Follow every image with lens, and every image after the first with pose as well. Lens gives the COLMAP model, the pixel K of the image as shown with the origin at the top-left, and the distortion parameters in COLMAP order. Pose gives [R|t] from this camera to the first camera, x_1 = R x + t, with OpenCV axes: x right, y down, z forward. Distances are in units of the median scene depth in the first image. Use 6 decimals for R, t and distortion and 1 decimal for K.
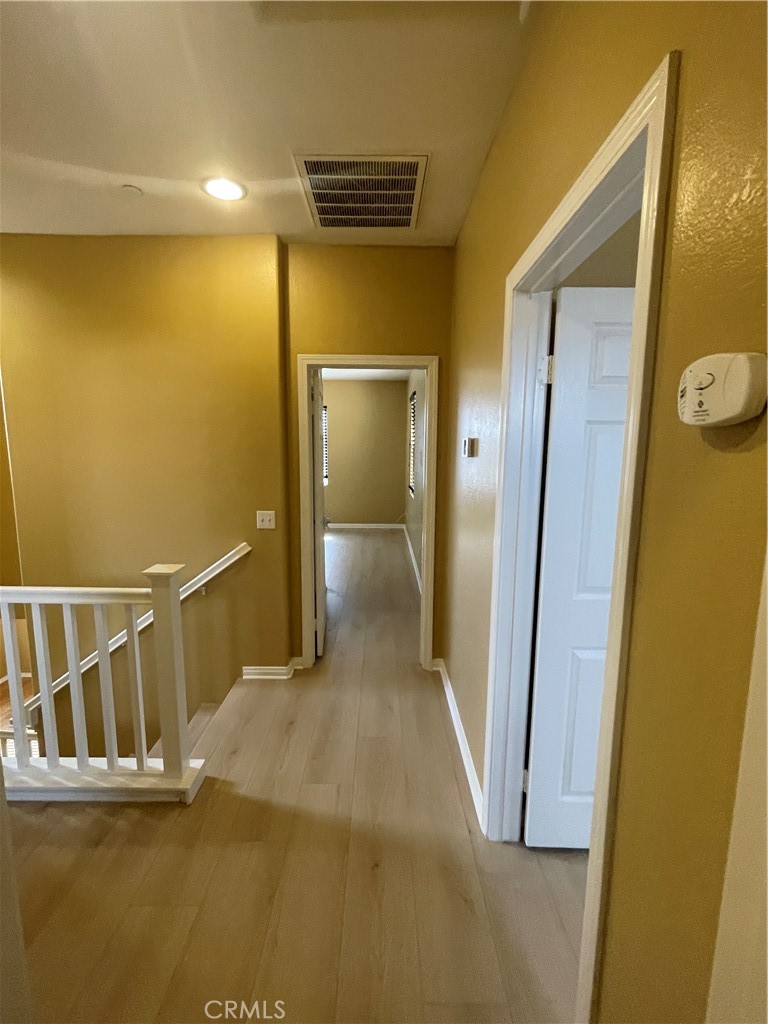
lens RADIAL K [[472.7, 0, 380.9], [0, 472.7, 512.5], [0, 0, 1]] dist [0.001573, 0.001415]
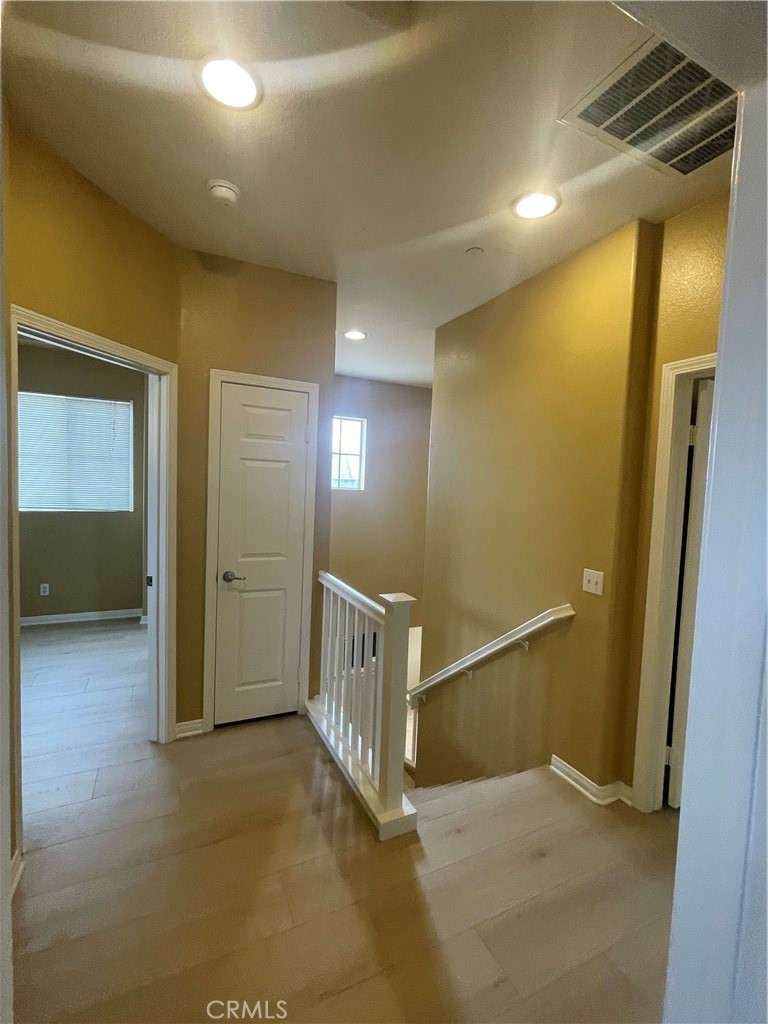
lens RADIAL K [[472.7, 0, 384.0], [0, 472.7, 510.2], [0, 0, 1]] dist [0.001573, 0.001415]
pose [[0.427370, 0.073599, -0.901076, 0.303746], [-0.170272, 0.985397, -0.000272, -0.041461], [0.887898, 0.153545, 0.433661, 0.336792]]
